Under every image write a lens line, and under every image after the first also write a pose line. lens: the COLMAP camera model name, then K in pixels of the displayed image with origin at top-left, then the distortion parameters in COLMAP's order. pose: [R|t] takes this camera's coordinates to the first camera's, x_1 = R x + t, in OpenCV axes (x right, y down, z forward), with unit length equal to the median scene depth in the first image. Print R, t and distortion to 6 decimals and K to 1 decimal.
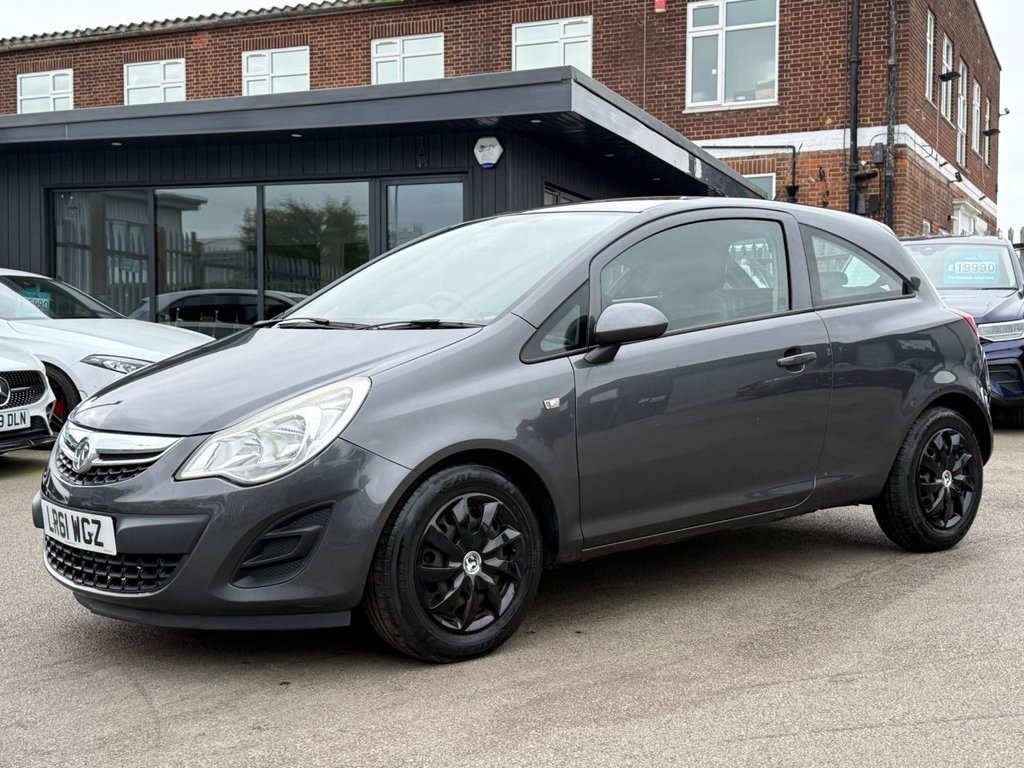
lens RADIAL K [[1287.5, 0, 512.0], [0, 1287.5, 384.0], [0, 0, 1]] dist [0.176658, -0.349008]
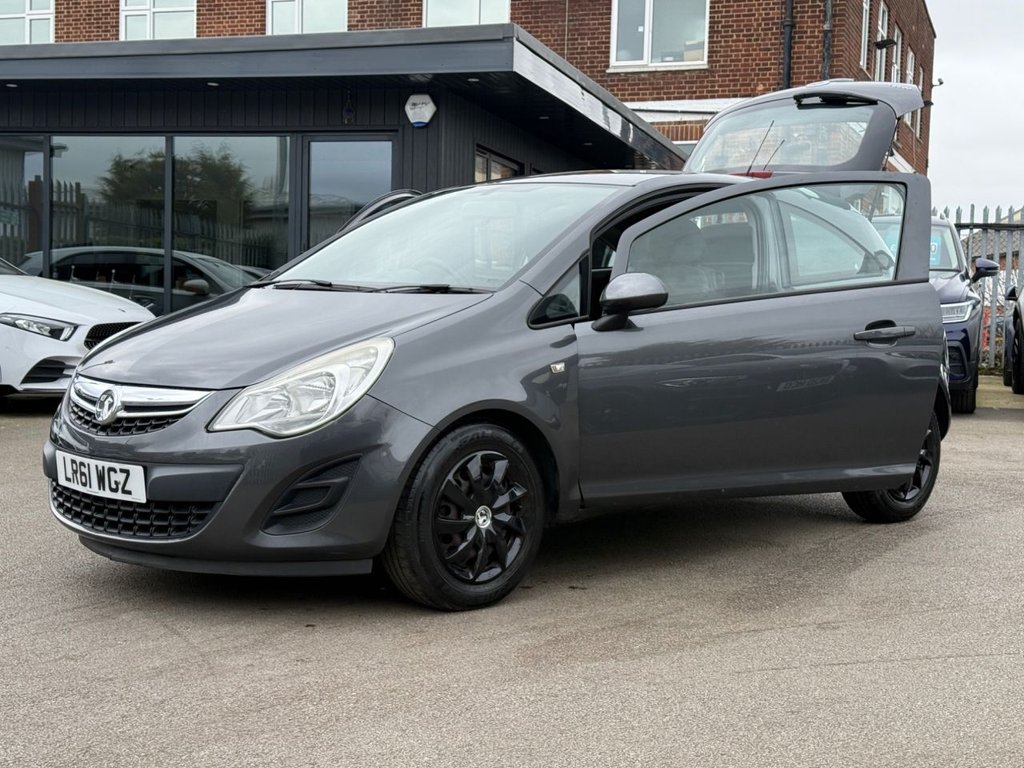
lens RADIAL K [[1399.9, 0, 512.0], [0, 1399.9, 384.0], [0, 0, 1]] dist [0.131739, -0.090566]
pose [[0.997097, 0.021836, 0.072945, -0.090129], [-0.023057, 0.999607, 0.015945, 0.011027], [-0.072568, -0.017580, 0.997209, -0.132864]]
